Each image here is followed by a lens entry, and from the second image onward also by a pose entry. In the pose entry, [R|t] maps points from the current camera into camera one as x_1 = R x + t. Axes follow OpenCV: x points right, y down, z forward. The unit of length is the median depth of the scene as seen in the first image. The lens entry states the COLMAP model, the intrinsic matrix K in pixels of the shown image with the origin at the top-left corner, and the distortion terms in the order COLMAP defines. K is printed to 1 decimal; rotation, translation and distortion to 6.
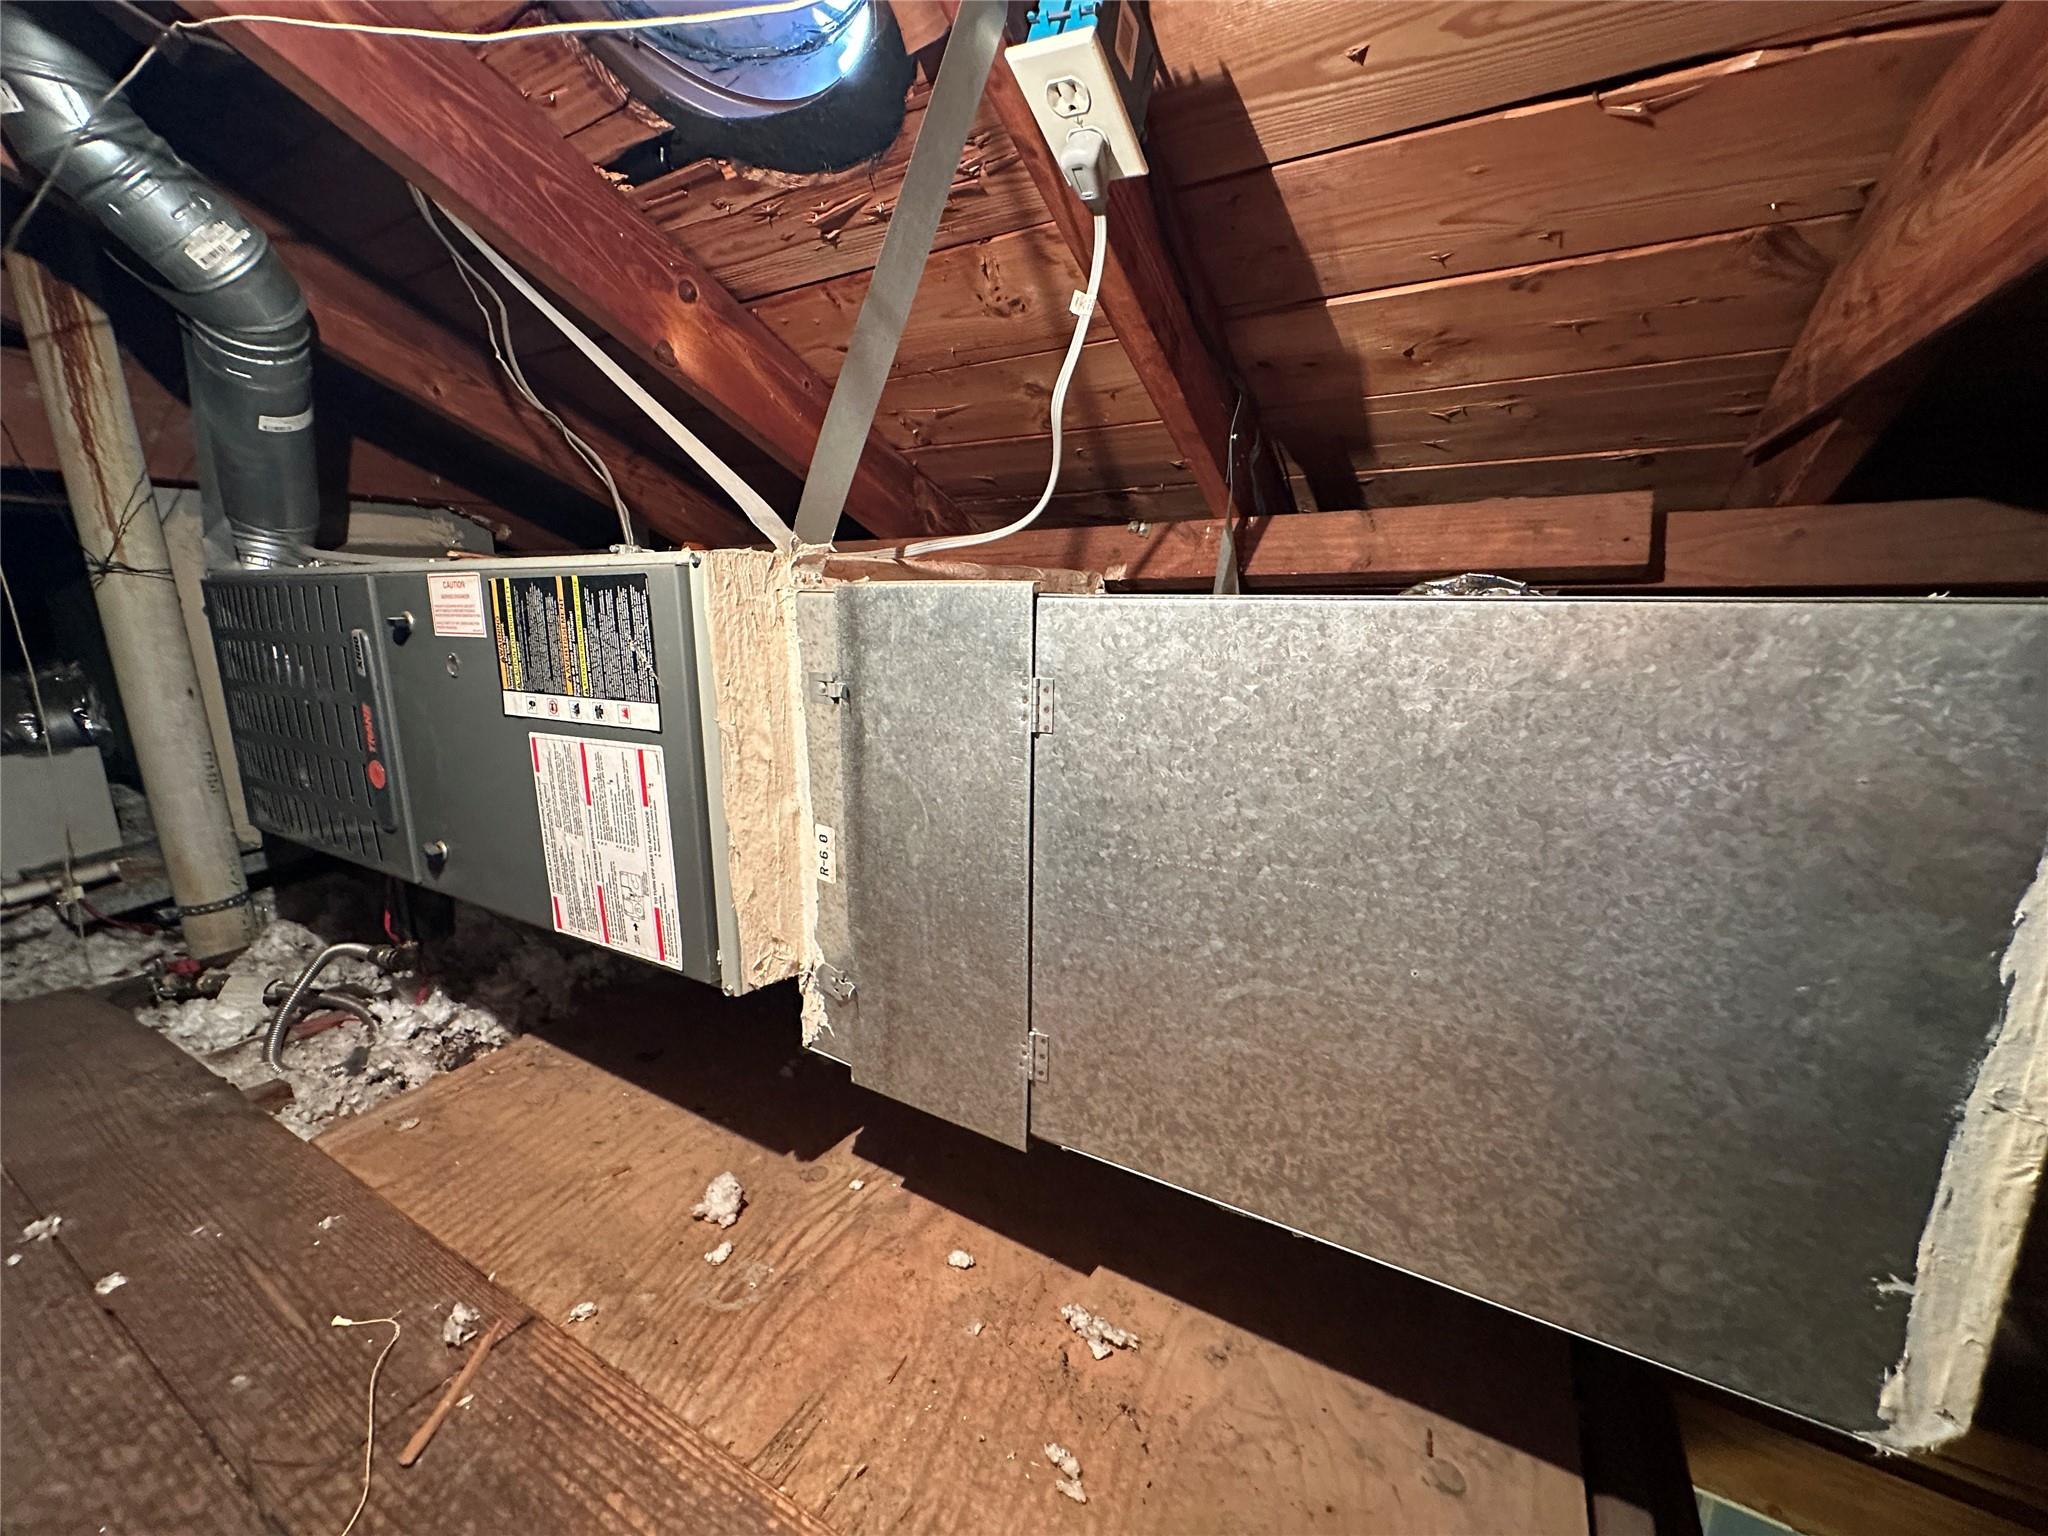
lens RADIAL K [[823.4, 0, 1020.7], [0, 823.4, 773.3], [0, 0, 1]] dist [-0.003892, 0.001157]
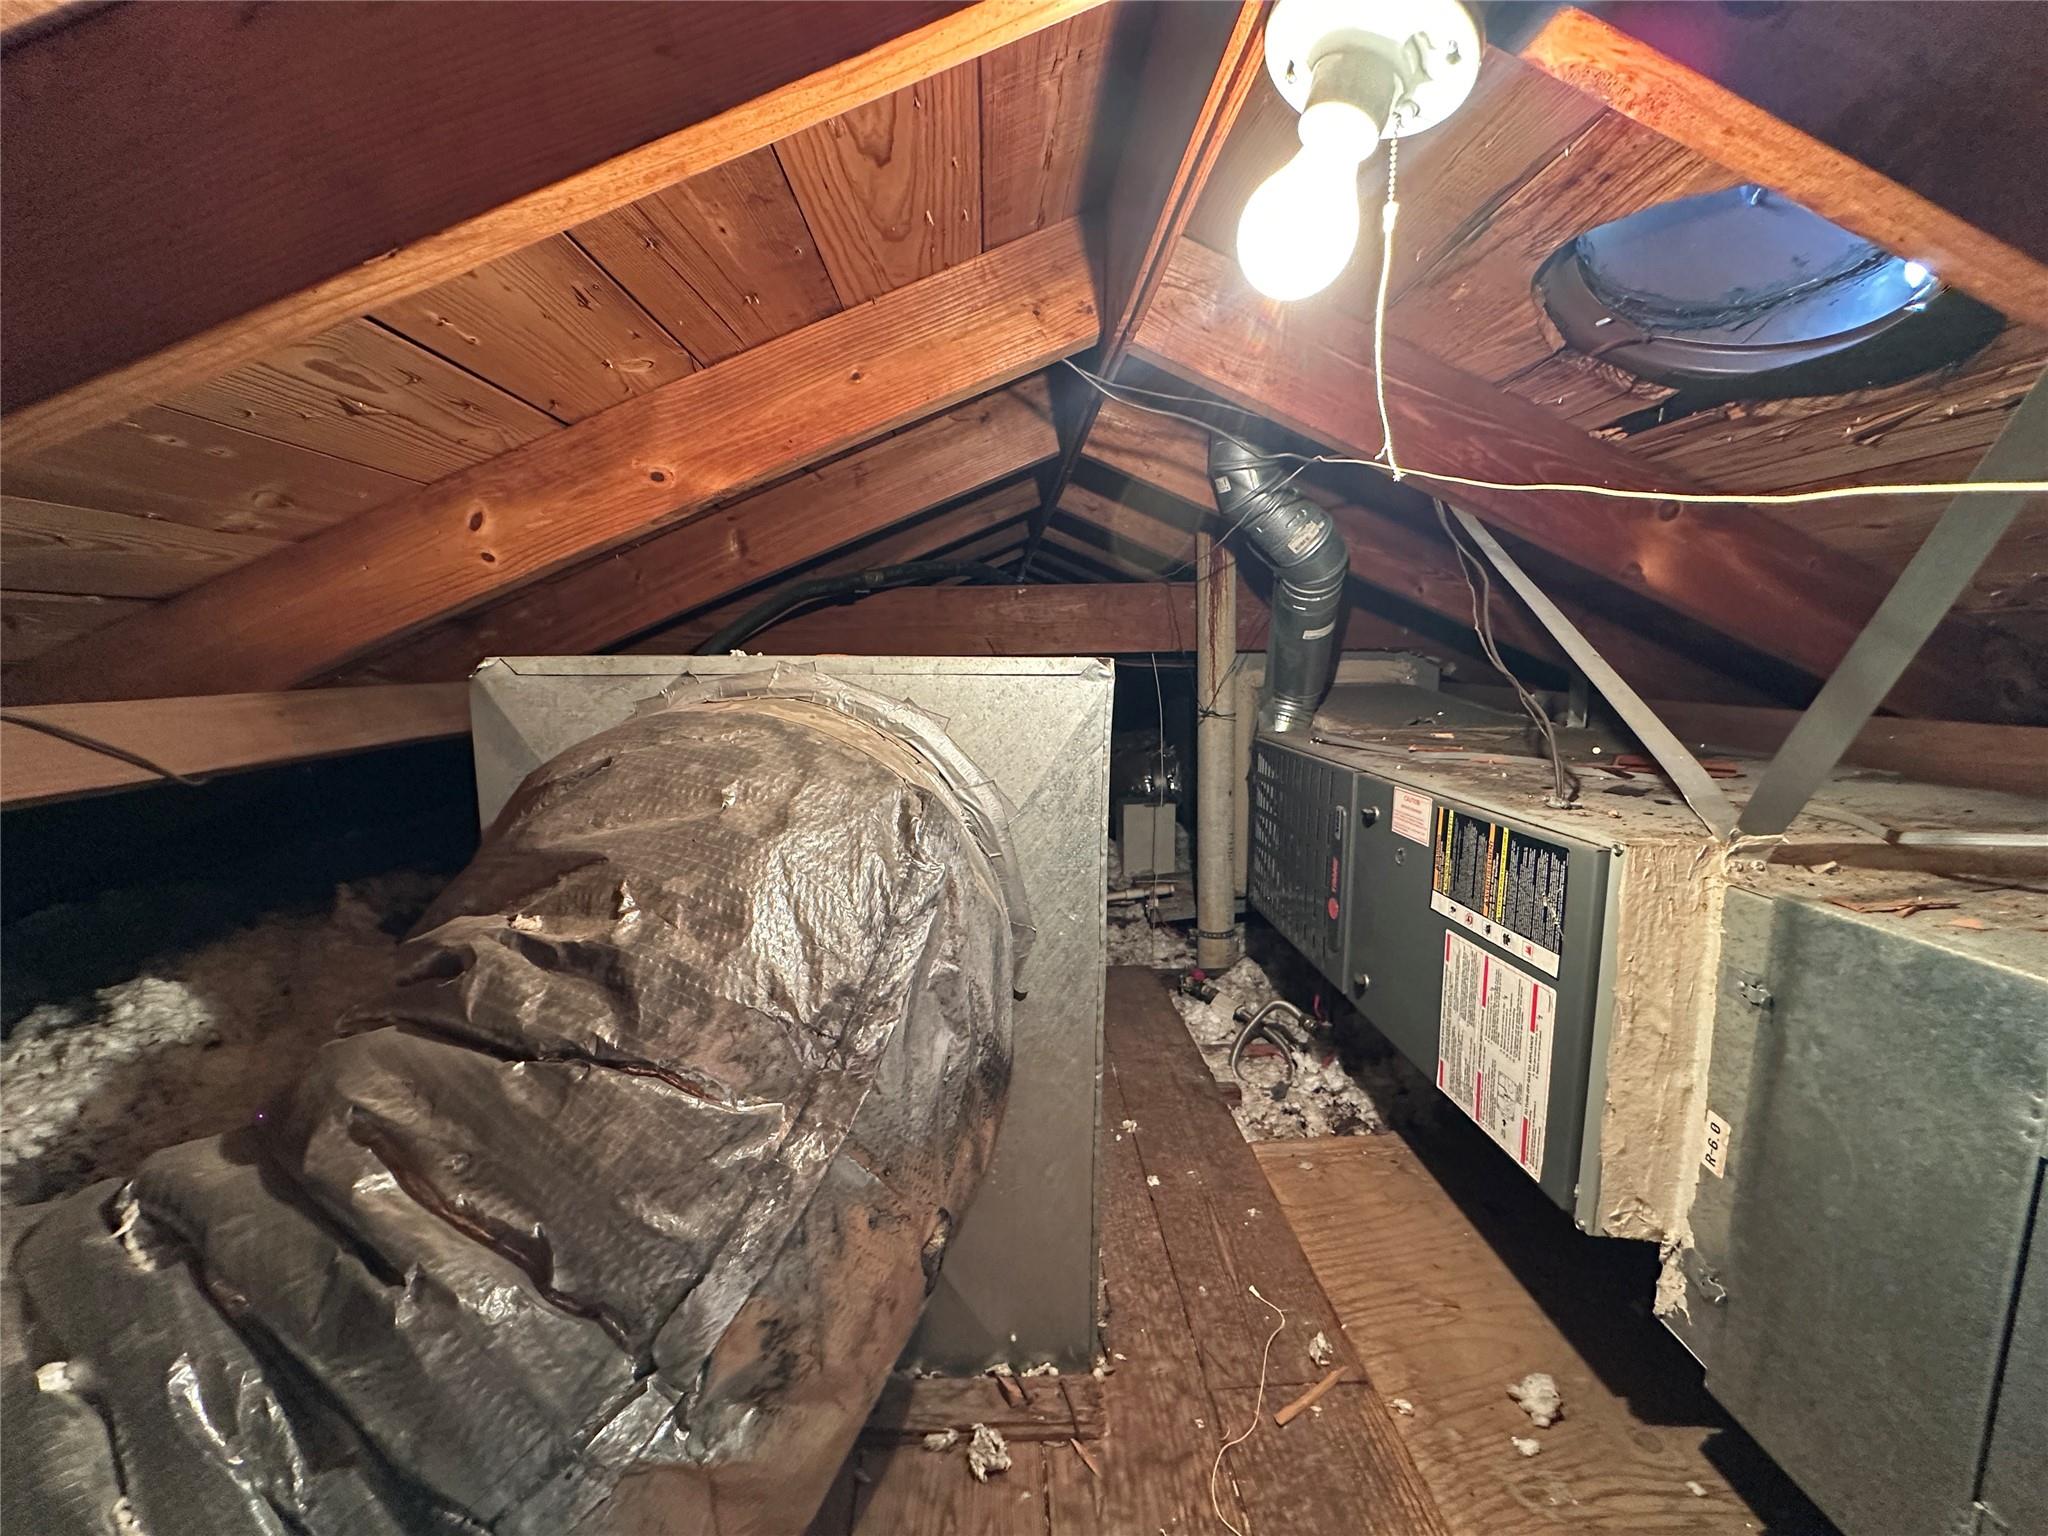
lens RADIAL K [[823.4, 0, 1023.3], [0, 823.4, 769.0], [0, 0, 1]] dist [-0.003892, 0.001157]
pose [[0.531883, 0.113723, -0.839147, 0.087131], [-0.170393, 0.985046, 0.025494, -0.208094], [0.829498, 0.129425, 0.543307, -0.252782]]
